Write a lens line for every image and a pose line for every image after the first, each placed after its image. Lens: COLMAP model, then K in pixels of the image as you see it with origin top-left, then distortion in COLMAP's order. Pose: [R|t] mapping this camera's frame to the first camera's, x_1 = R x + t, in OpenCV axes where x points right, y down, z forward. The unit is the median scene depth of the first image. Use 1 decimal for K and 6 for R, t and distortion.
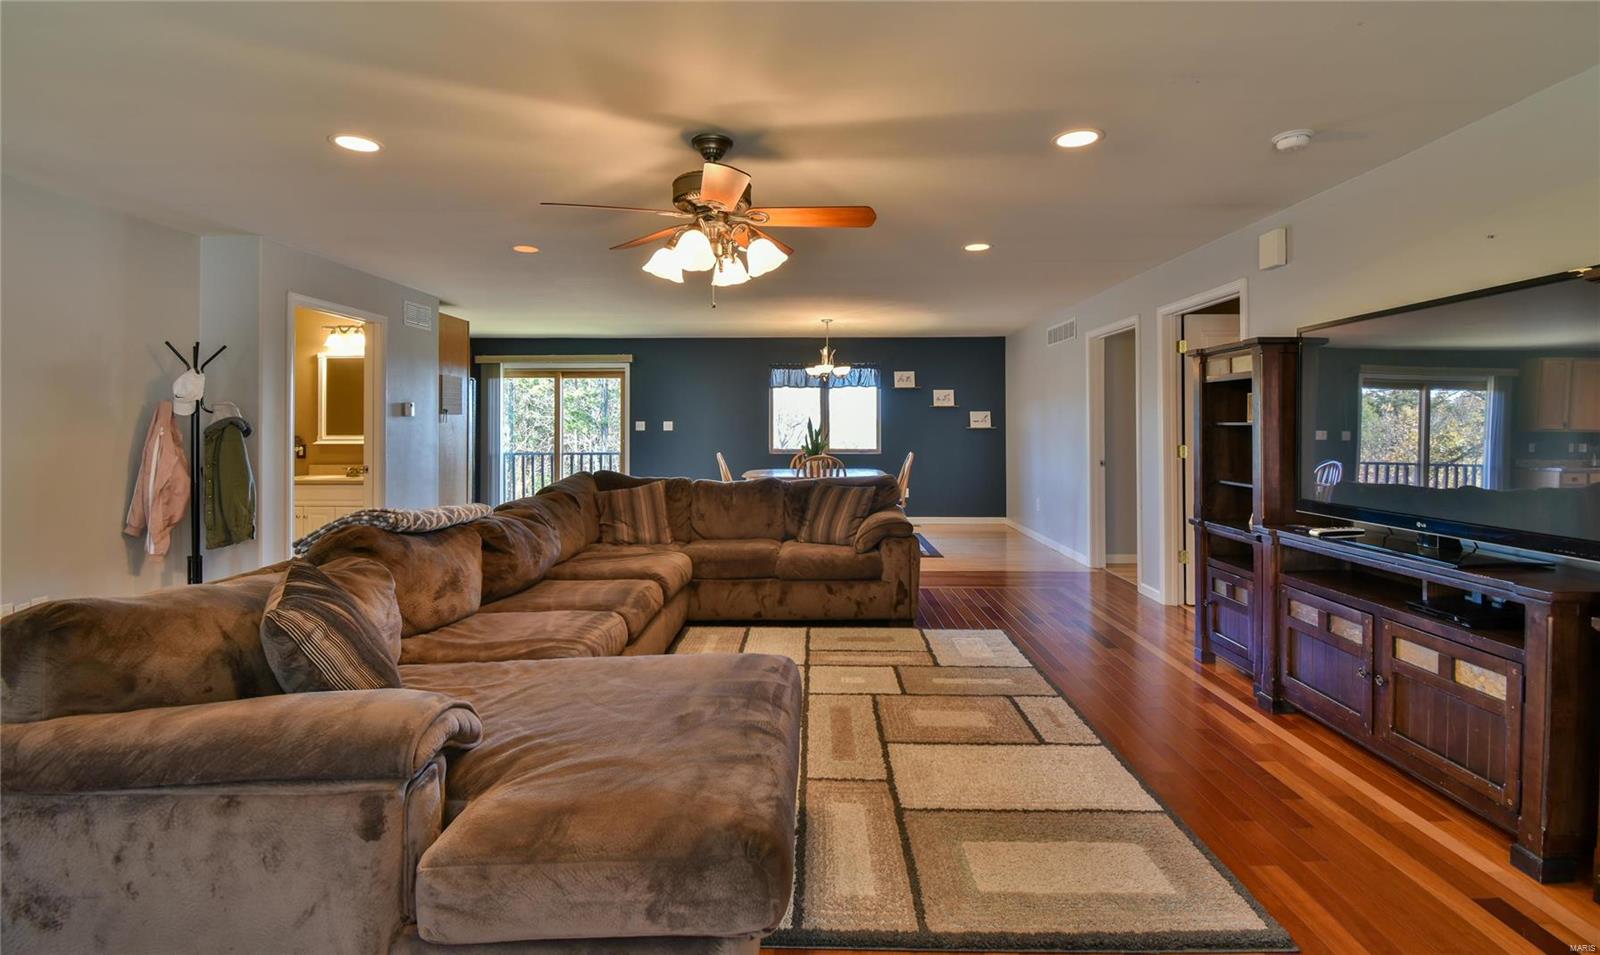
lens RADIAL K [[714.3, 0, 803.3], [0, 714.3, 420.3], [0, 0, 1]] dist [0.018663, -0.028252]
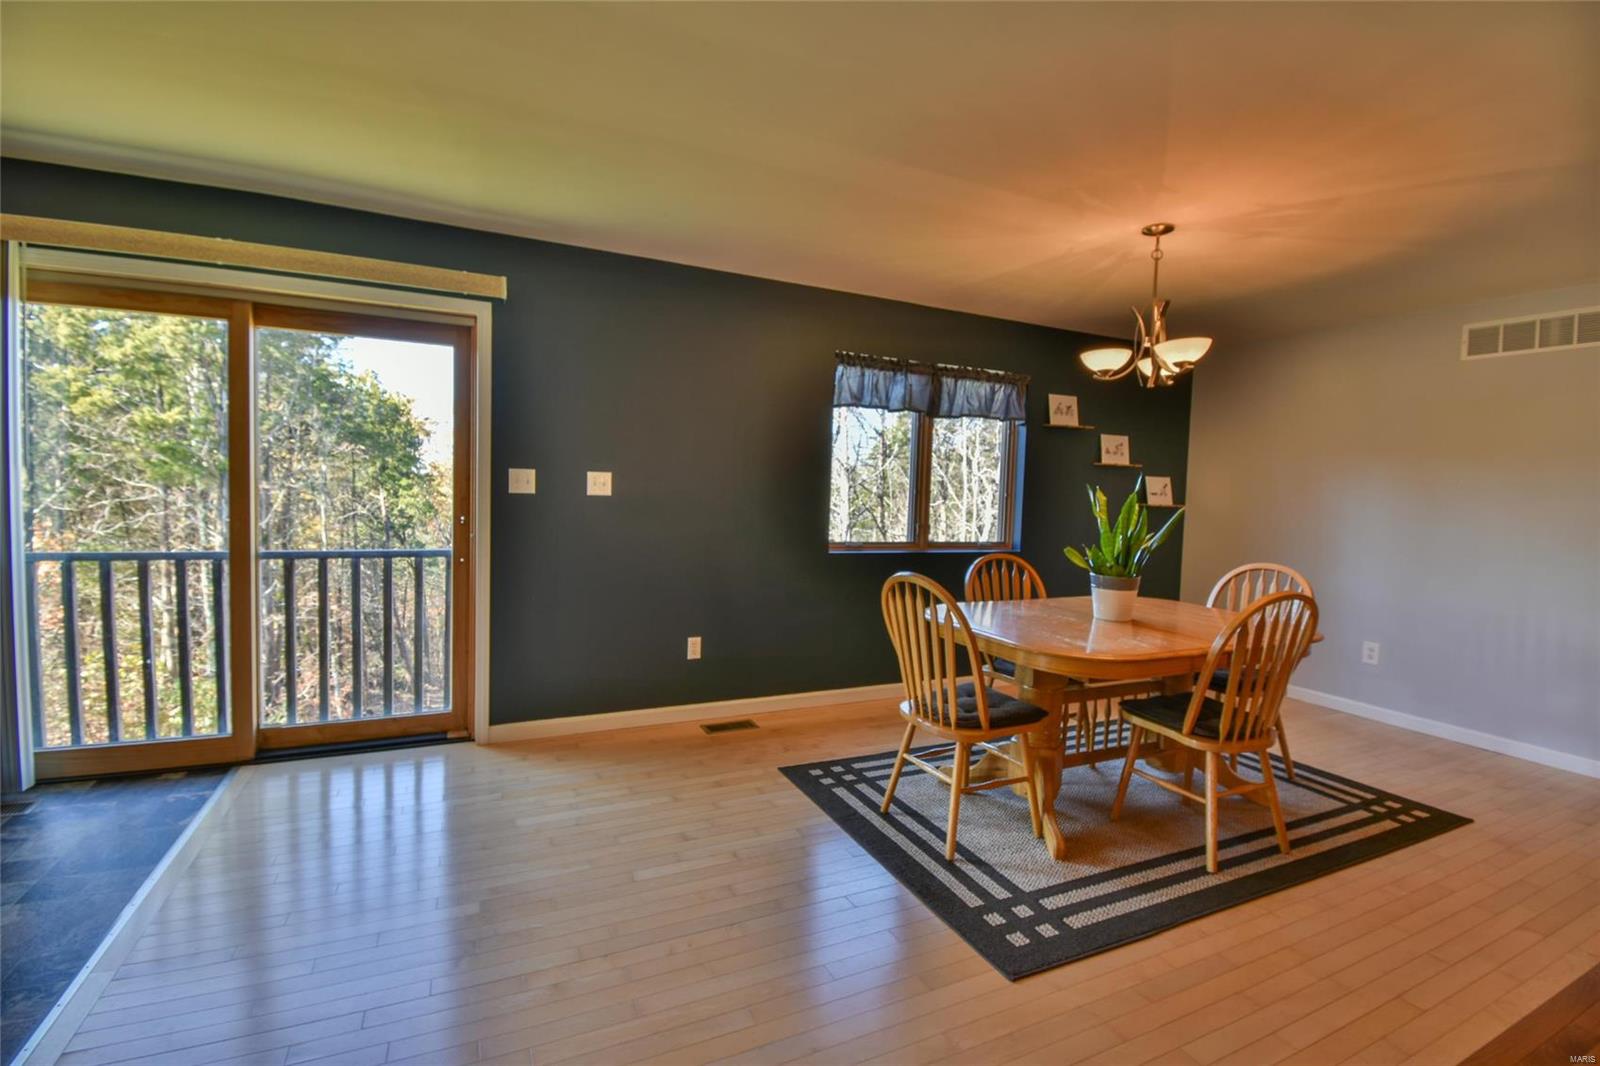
lens RADIAL K [[705.7, 0, 802.7], [0, 705.7, 528.8], [0, 0, 1]] dist [0.016524, -0.024511]
pose [[0.898807, 0.005921, 0.438305, -0.541171], [-0.035640, 0.997585, 0.059610, 0.011930], [-0.436894, -0.069199, 0.896847, 1.275643]]
